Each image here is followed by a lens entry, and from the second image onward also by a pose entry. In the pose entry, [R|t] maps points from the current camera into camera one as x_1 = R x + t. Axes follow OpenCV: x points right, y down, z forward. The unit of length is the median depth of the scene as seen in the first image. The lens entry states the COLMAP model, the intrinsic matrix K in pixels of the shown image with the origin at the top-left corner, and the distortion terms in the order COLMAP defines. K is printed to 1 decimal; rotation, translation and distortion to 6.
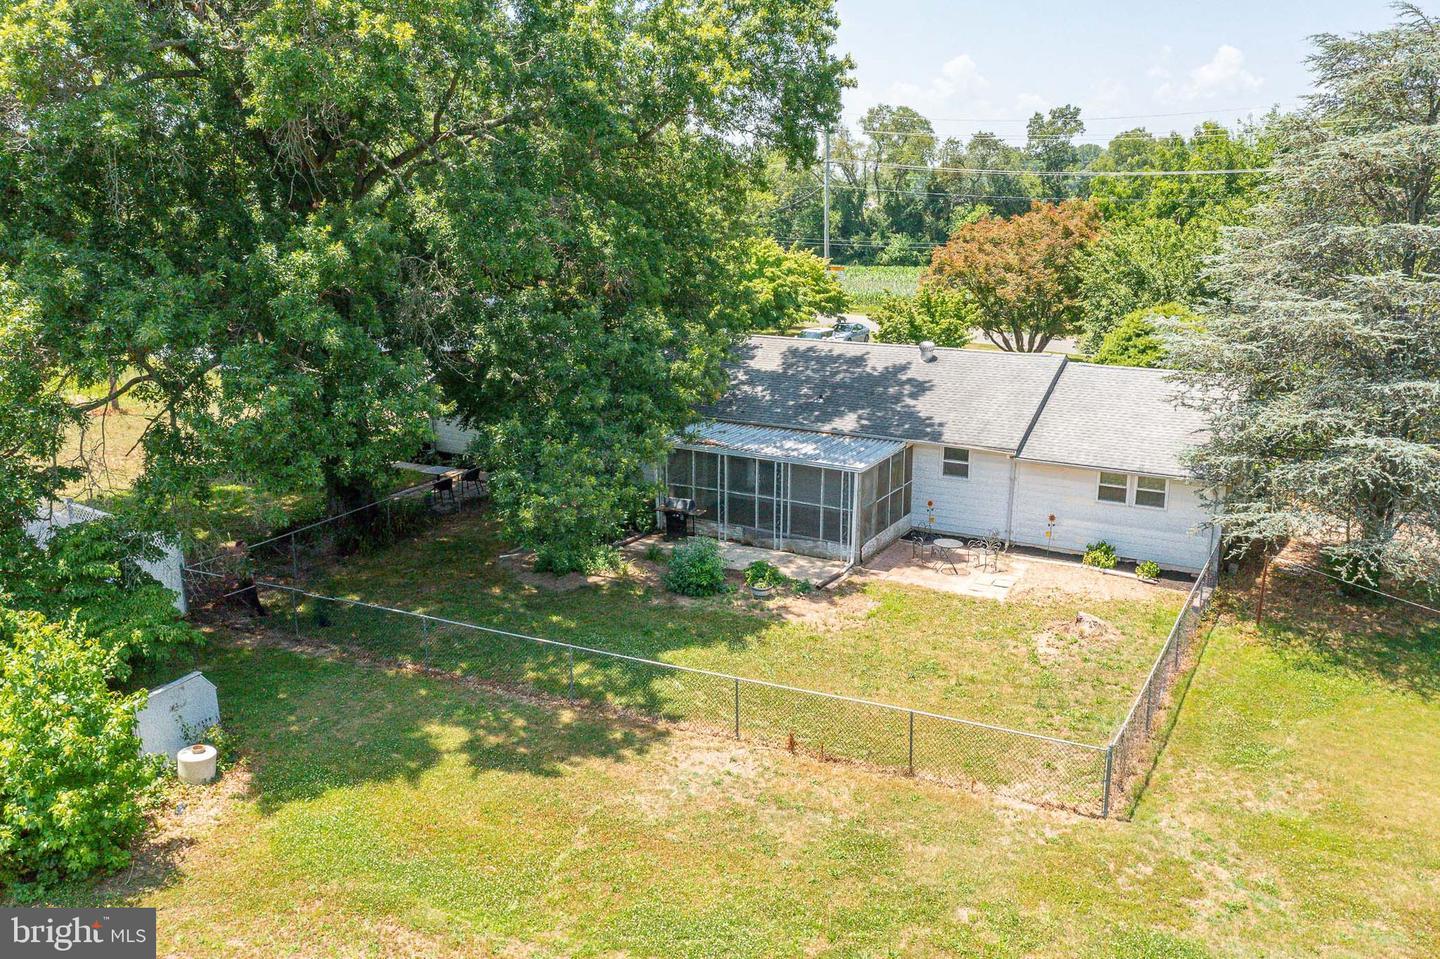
lens RADIAL K [[1183.7, 0, 734.7], [0, 1183.7, 472.0], [0, 0, 1]] dist [0.002560, -0.005789]
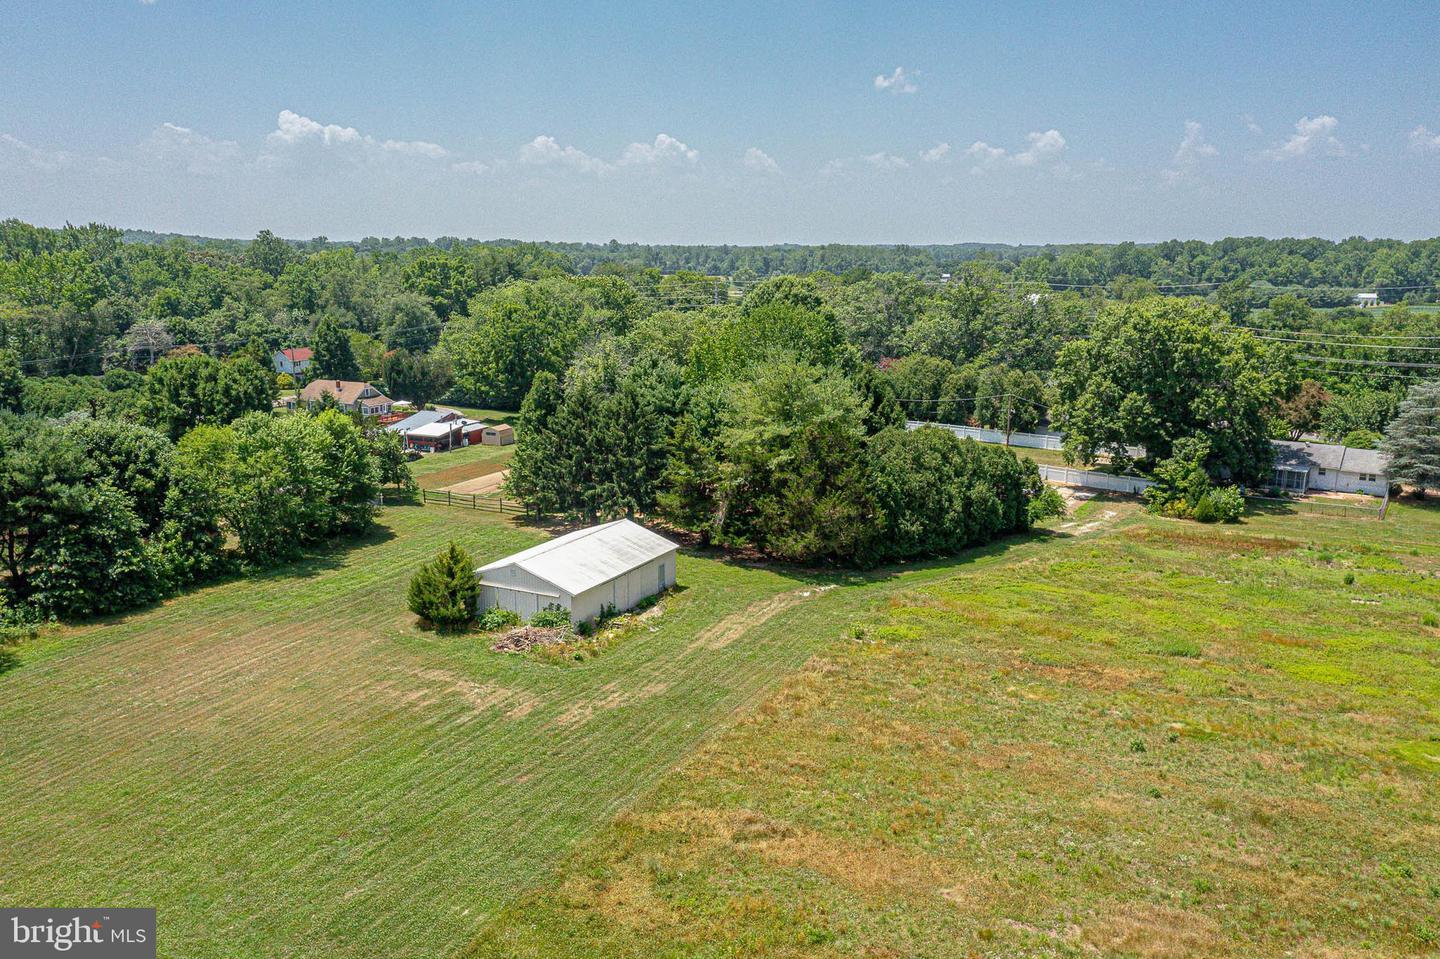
lens RADIAL K [[1183.7, 0, 712.1], [0, 1183.7, 486.7], [0, 0, 1]] dist [0.002560, -0.005789]
pose [[0.997736, 0.012035, -0.066162, -1.875026], [-0.014192, 0.999380, -0.032234, 0.233185], [0.065733, 0.033100, 0.997288, -3.695142]]
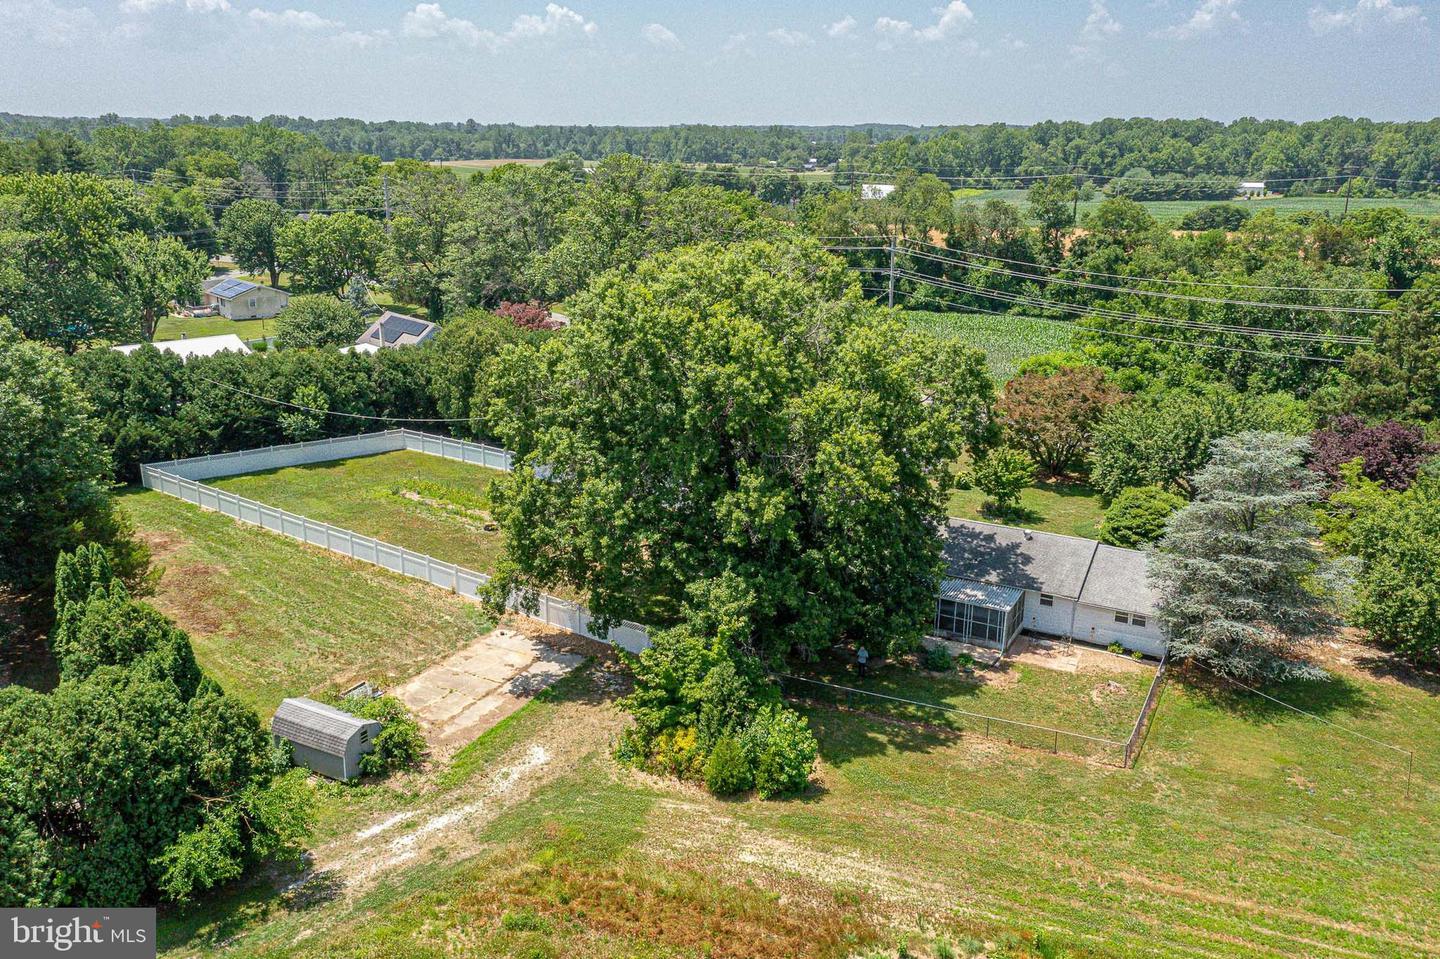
lens RADIAL K [[1183.7, 0, 716.6], [0, 1183.7, 485.7], [0, 0, 1]] dist [0.002560, -0.005789]
pose [[0.999968, -0.001086, 0.007976, -0.455031], [0.000593, 0.998101, 0.061596, -0.370404], [-0.008027, -0.061590, 0.998069, -1.184610]]
